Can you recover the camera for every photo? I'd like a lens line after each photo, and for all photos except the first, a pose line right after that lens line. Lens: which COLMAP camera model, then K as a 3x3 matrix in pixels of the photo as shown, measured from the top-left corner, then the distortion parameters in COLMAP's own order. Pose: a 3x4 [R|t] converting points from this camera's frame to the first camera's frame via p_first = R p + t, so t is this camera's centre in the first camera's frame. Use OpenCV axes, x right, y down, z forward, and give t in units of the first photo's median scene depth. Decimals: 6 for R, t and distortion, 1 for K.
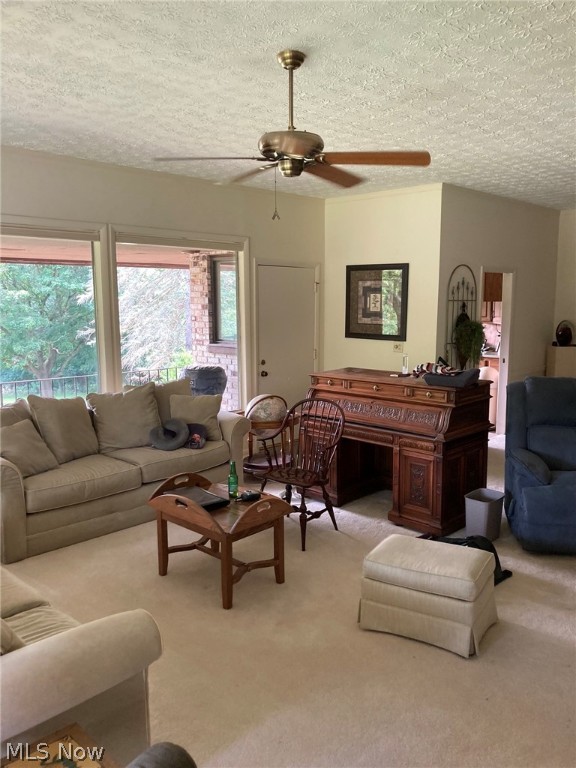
lens RADIAL K [[623.6, 0, 290.6], [0, 623.6, 401.1], [0, 0, 1]] dist [0.030042, -0.009104]
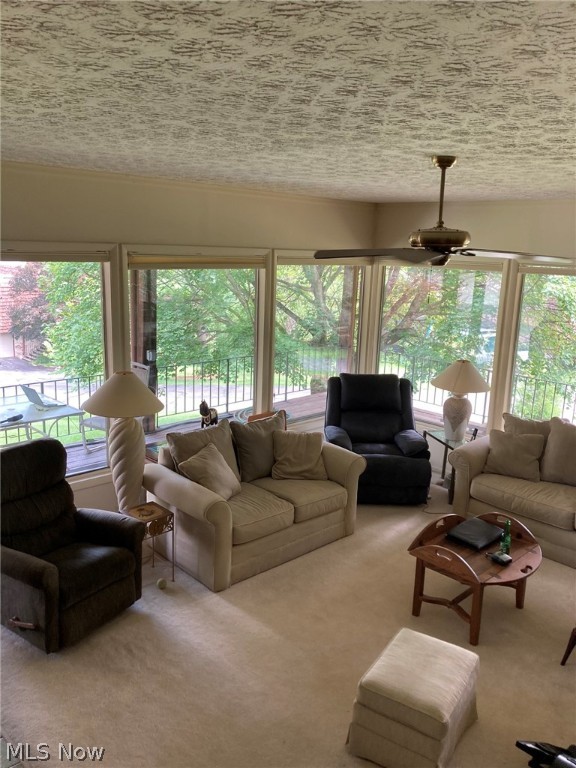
lens RADIAL K [[616.9, 0, 288.0], [0, 616.9, 384.0], [0, 0, 1]] dist [0.045736, -0.006686]
pose [[-0.046398, 0.213393, -0.975864, 0.505125], [-0.192719, 0.956651, 0.218355, -0.157916], [0.980156, 0.198199, -0.003262, 0.356322]]
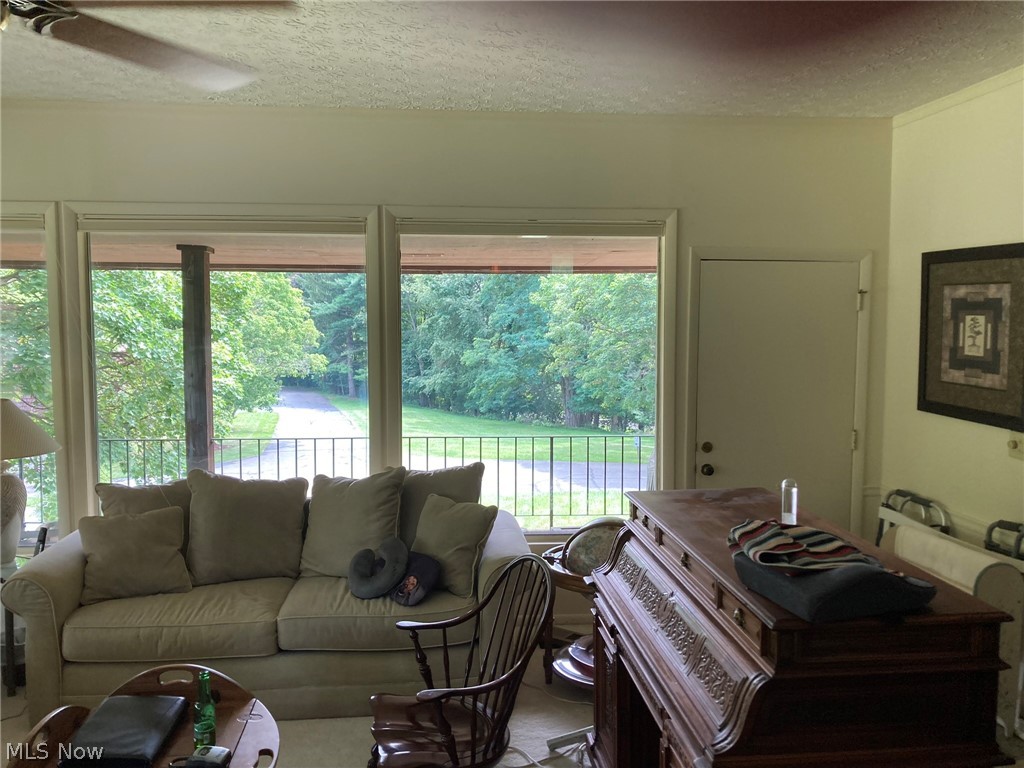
lens RADIAL K [[831.5, 0, 512.0], [0, 831.5, 384.0], [0, 0, 1]] dist [0.030042, -0.009104]
pose [[0.754107, 0.057432, -0.654236, 0.283768], [-0.109561, 0.993211, -0.039097, -0.070773], [0.647549, 0.101162, 0.755279, 0.381698]]
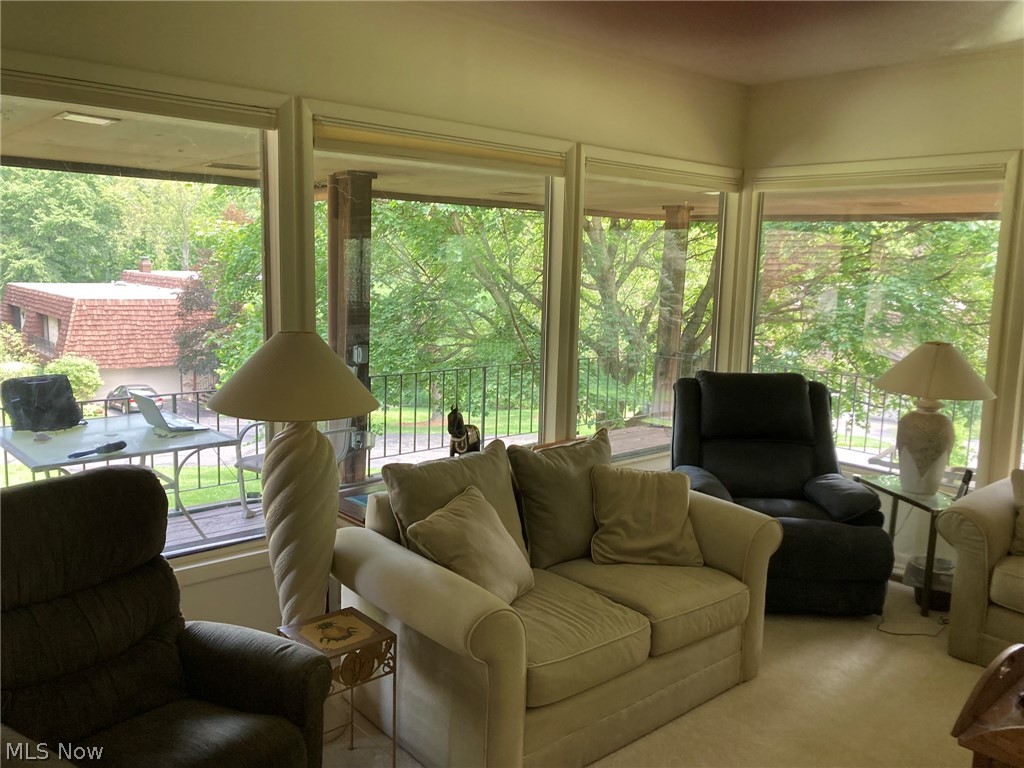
lens RADIAL K [[831.5, 0, 512.0], [0, 831.5, 384.0], [0, 0, 1]] dist [0.030042, -0.009104]
pose [[-0.089044, 0.148657, -0.984872, 0.278477], [-0.184871, 0.969151, 0.162998, -0.055764], [0.978721, 0.196588, -0.058815, 0.317944]]
